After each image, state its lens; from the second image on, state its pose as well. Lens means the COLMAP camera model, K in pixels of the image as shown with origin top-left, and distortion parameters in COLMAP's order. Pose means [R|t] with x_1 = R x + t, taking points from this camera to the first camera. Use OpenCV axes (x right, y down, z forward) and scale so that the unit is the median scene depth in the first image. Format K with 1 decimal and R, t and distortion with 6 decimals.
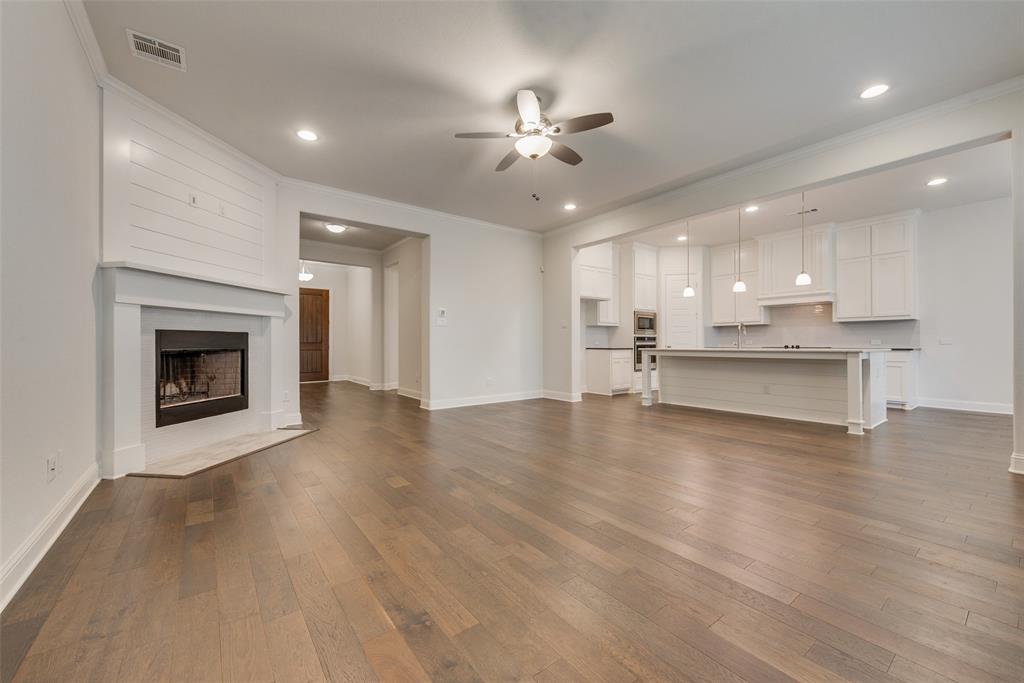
lens RADIAL K [[401.6, 0, 512.0], [0, 401.6, 341.5], [0, 0, 1]] dist [0.007761, 0.000053]
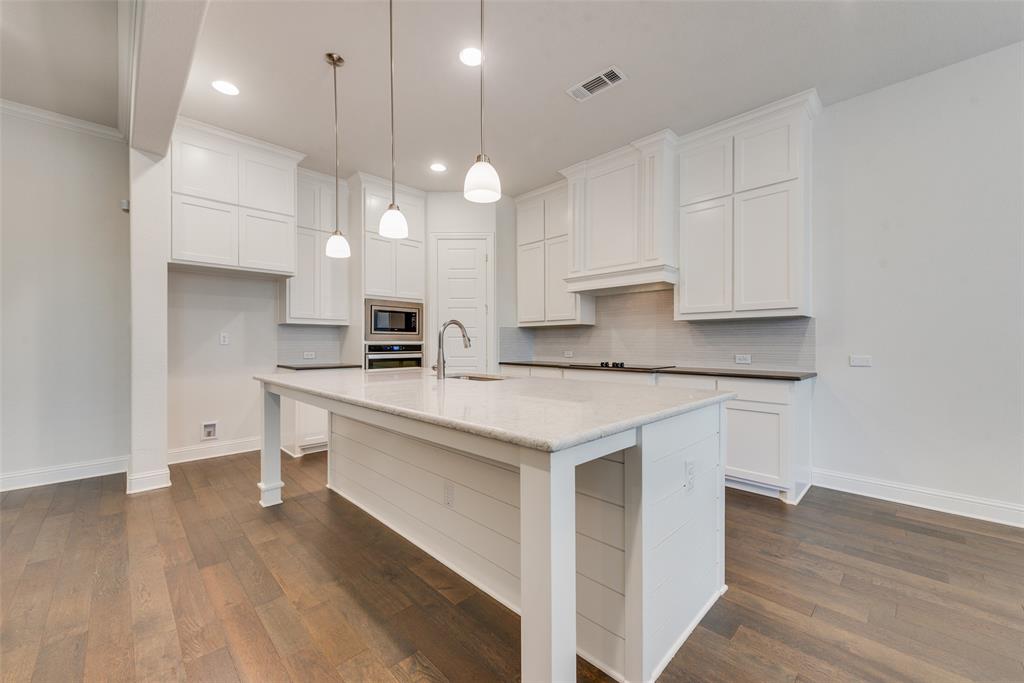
lens RADIAL K [[401.6, 0, 512.0], [0, 401.6, 341.5], [0, 0, 1]] dist [0.007761, 0.000053]
pose [[0.991422, 0.003356, 0.130657, 0.458107], [-0.003410, 0.999994, 0.000192, -0.017904], [-0.130656, -0.000636, 0.991428, 0.443861]]
